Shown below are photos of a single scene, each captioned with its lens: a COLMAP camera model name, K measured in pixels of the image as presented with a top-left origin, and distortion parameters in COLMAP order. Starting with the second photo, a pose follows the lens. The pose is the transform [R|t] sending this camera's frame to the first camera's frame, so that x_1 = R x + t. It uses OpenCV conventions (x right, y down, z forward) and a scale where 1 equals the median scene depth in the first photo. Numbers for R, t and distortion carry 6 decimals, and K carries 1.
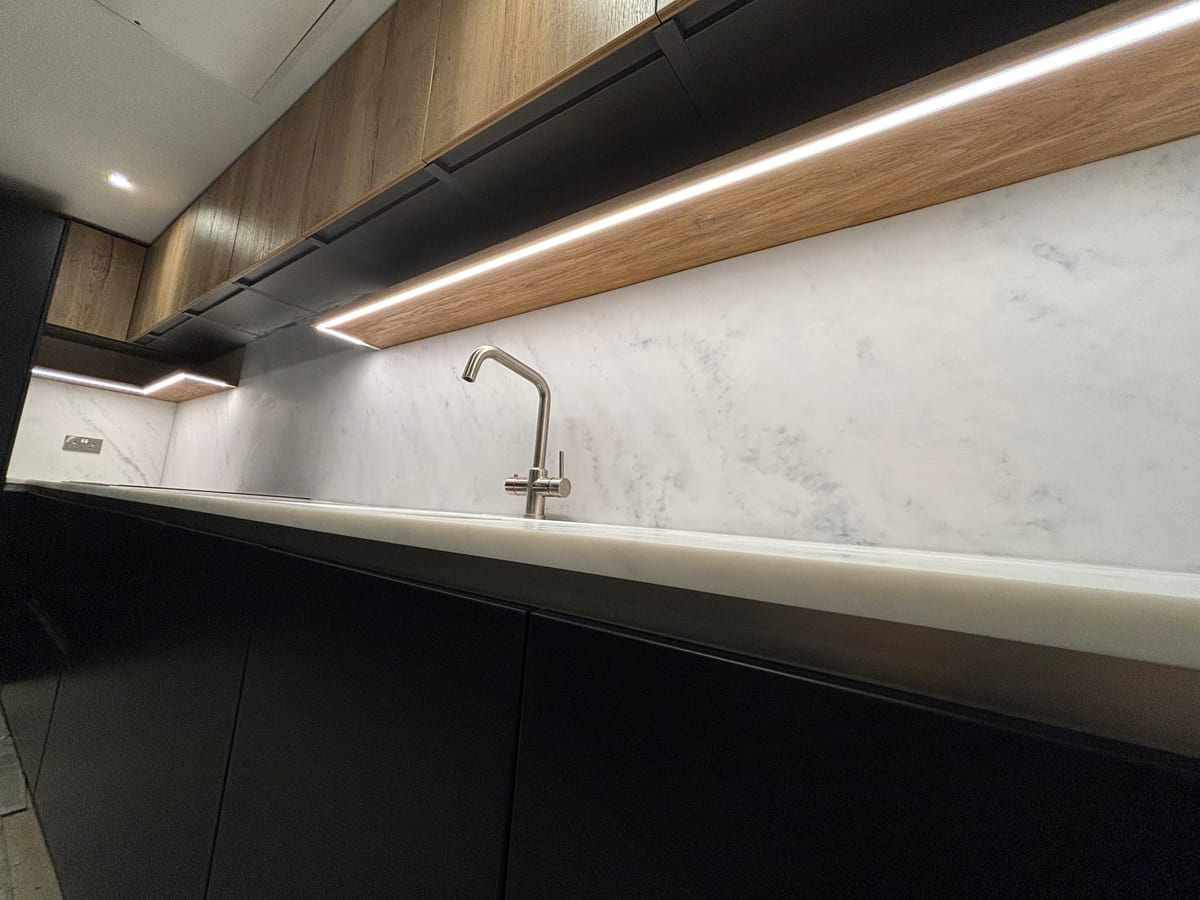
lens RADIAL K [[477.0, 0, 605.7], [0, 477.0, 448.5], [0, 0, 1]] dist [0.002416, 0.000137]
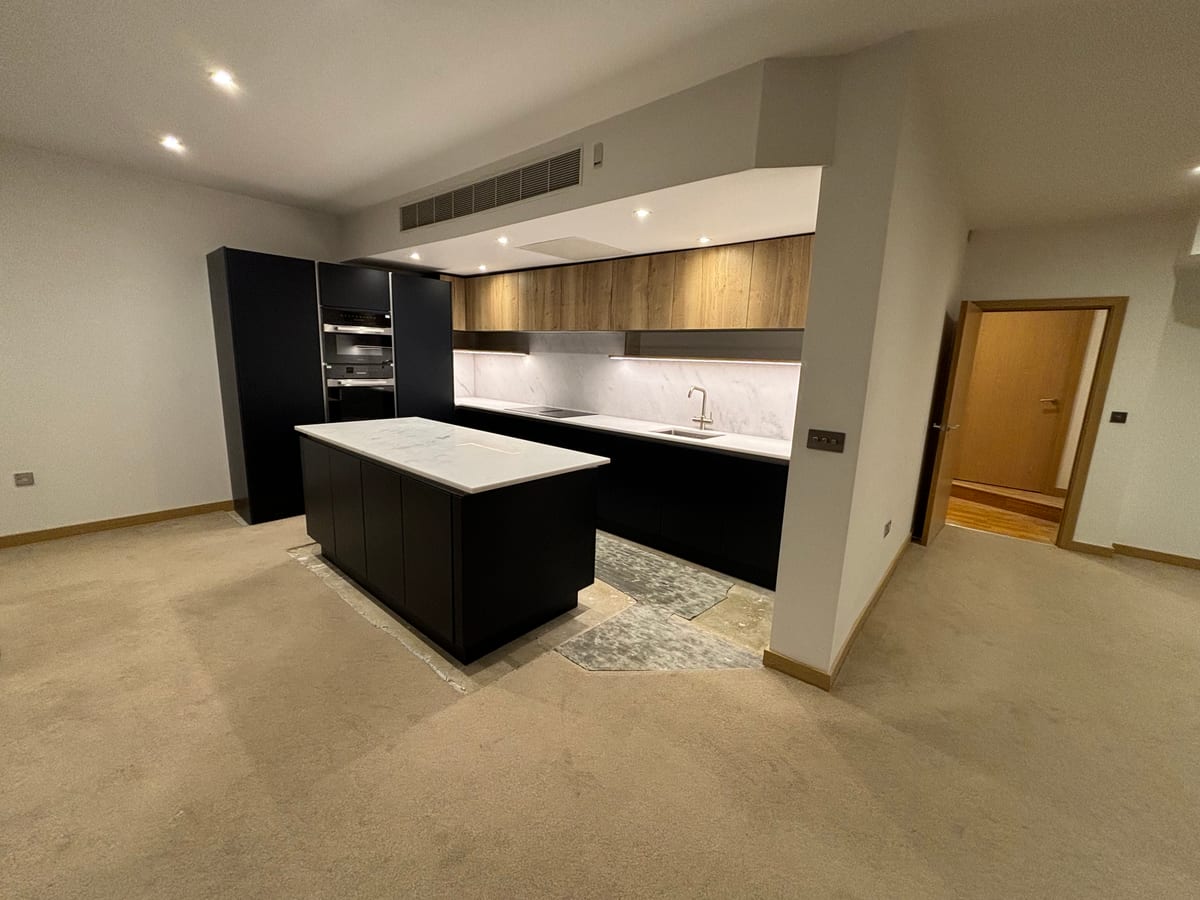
lens RADIAL K [[477.0, 0, 598.4], [0, 477.0, 446.2], [0, 0, 1]] dist [0.002416, 0.000137]
pose [[0.994655, -0.012174, -0.102532, -0.562507], [0.044013, 0.948279, 0.314372, -0.903564], [0.093402, -0.317205, 0.943746, -2.517033]]
